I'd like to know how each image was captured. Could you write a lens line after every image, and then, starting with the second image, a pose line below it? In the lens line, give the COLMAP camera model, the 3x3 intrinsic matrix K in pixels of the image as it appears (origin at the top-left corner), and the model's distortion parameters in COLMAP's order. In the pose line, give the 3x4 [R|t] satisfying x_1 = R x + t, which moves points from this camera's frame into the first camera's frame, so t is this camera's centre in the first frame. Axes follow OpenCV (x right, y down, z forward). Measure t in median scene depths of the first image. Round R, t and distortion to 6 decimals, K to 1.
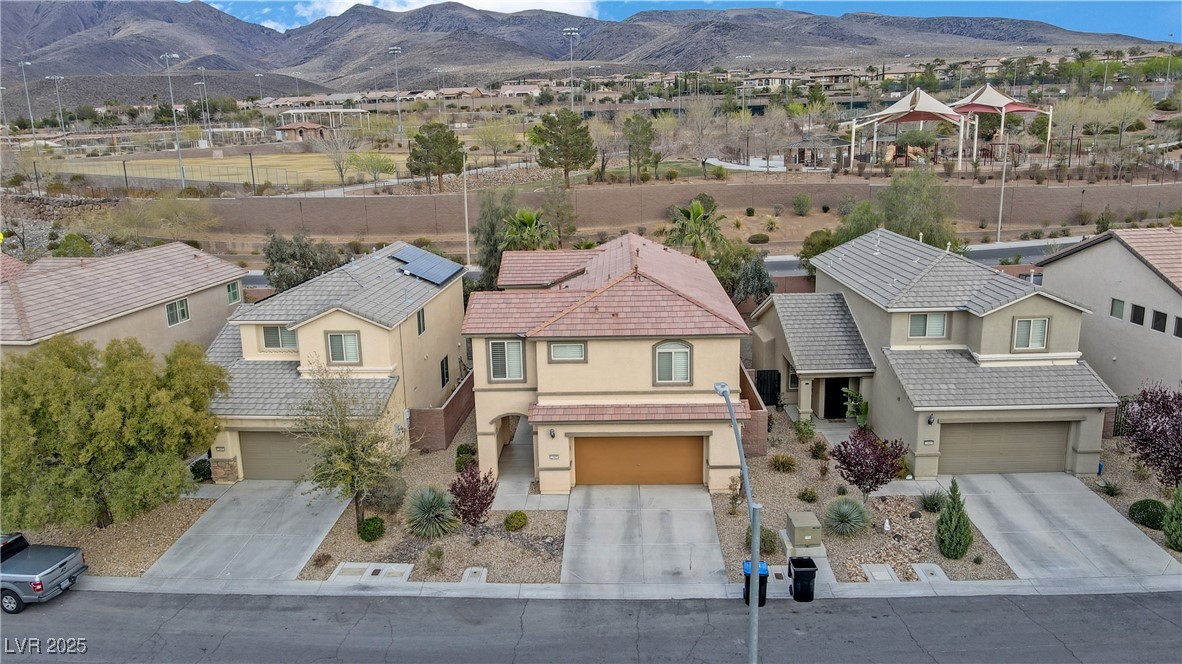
lens RADIAL K [[861.3, 0, 587.2], [0, 861.3, 332.9], [0, 0, 1]] dist [0.011181, 0.017992]
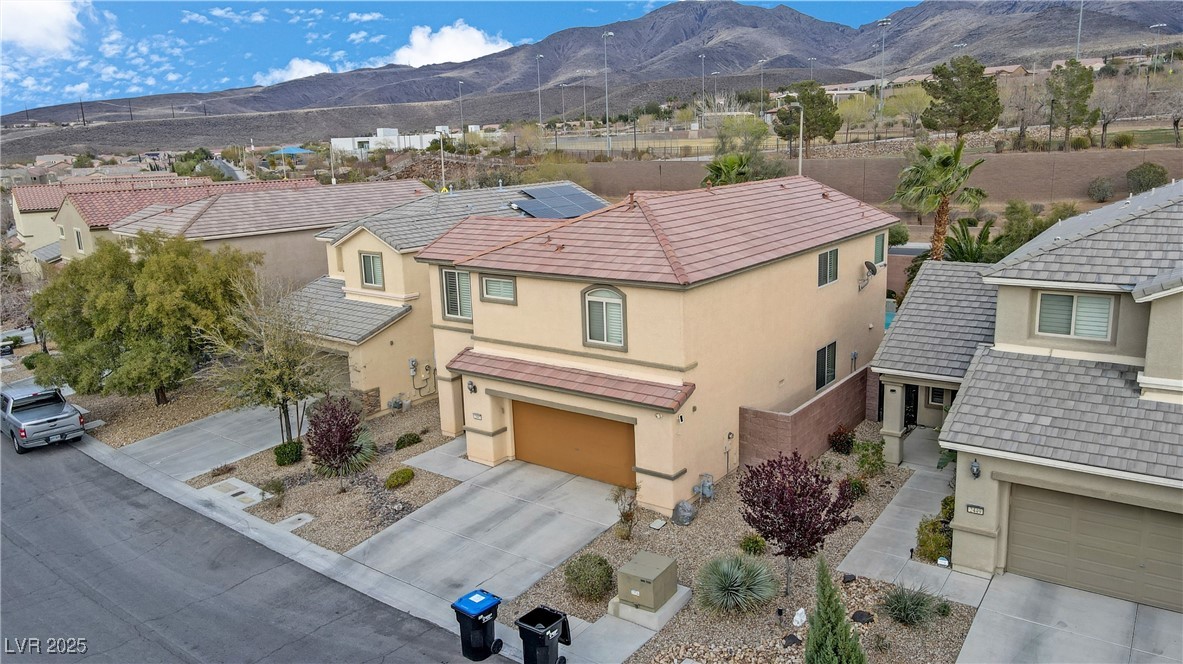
lens RADIAL K [[862.1, 0, 592.5], [0, 862.1, 330.6], [0, 0, 1]] dist [0.011181, 0.017992]
pose [[0.817327, 0.121039, -0.563317, 0.489715], [-0.119985, 0.992007, 0.039062, 0.018074], [0.563542, 0.035663, 0.825317, 0.378528]]
